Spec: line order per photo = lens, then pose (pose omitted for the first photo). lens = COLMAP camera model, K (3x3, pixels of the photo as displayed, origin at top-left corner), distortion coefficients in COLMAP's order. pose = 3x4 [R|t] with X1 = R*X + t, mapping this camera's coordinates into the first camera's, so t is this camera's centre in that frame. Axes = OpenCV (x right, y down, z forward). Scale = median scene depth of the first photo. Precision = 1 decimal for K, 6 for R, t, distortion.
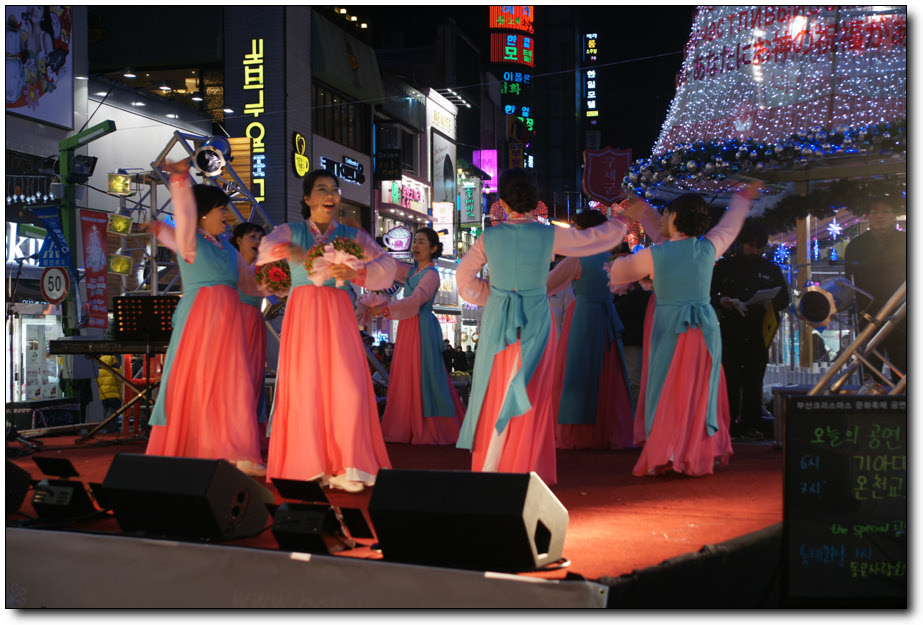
lens RADIAL K [[1453.7, 0, 461.5], [0, 1453.7, 312.5], [0, 0, 1]] dist [0.069697, 0.134987]
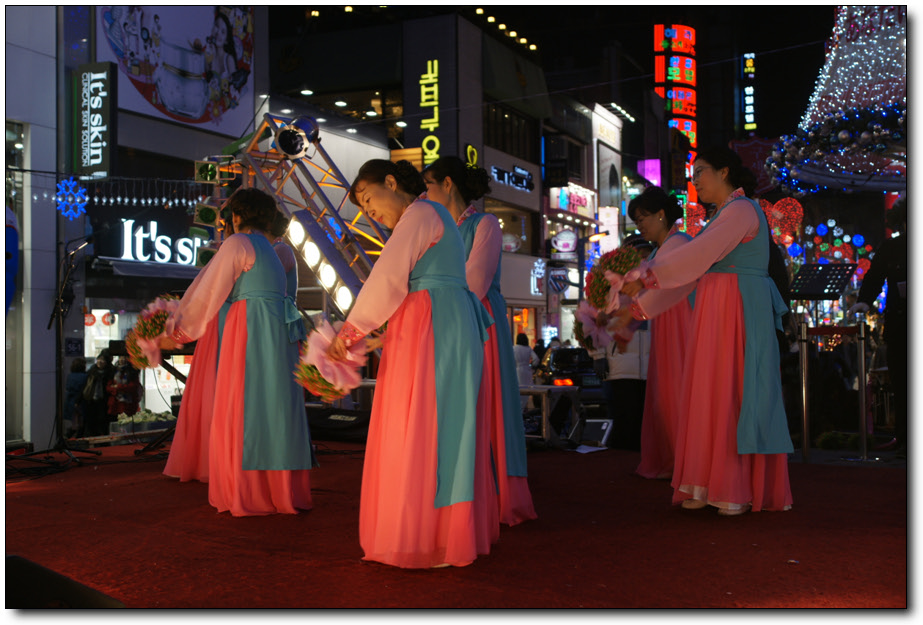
lens RADIAL K [[1174.2, 0, 461.5], [0, 1174.2, 312.5], [0, 0, 1]] dist [0.017486, 0.078028]
pose [[0.987420, -0.005870, -0.158008, 0.020543], [0.006348, 0.999977, 0.002524, 0.000500], [0.157990, -0.003496, 0.987435, 0.128565]]
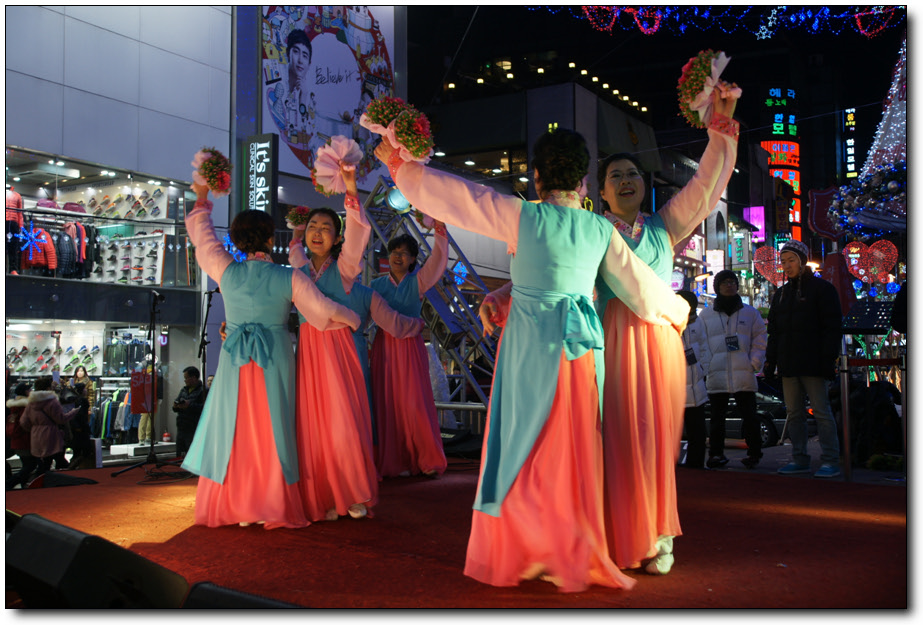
lens RADIAL K [[1044.3, 0, 461.5], [0, 1044.3, 312.5], [0, 0, 1]] dist [0.010027, 0.067759]
pose [[0.958338, -0.012960, -0.285341, 0.038734], [0.004881, 0.999567, -0.029006, 0.000500], [0.285594, 0.026405, 0.957987, 0.123315]]
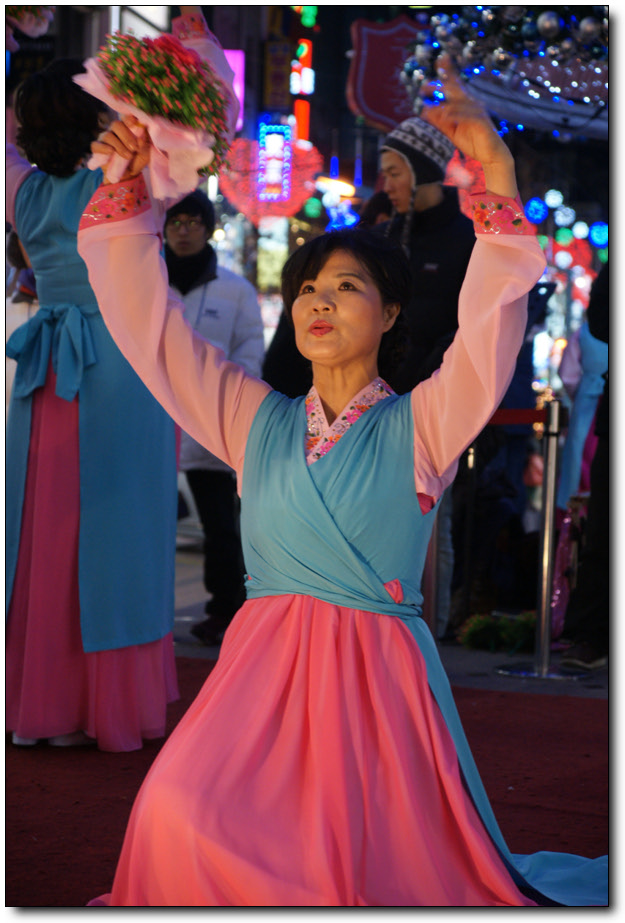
lens RADIAL K [[2256.2, 0, 312.5], [0, 2256.2, 461.5], [0, 0, 1]] dist [0.115937, 0.416260]
pose [[0.998389, 0.042845, 0.037188, 0.032541], [-0.044748, 0.997646, 0.051967, -0.001485], [-0.034874, -0.053547, 0.997956, 0.153544]]
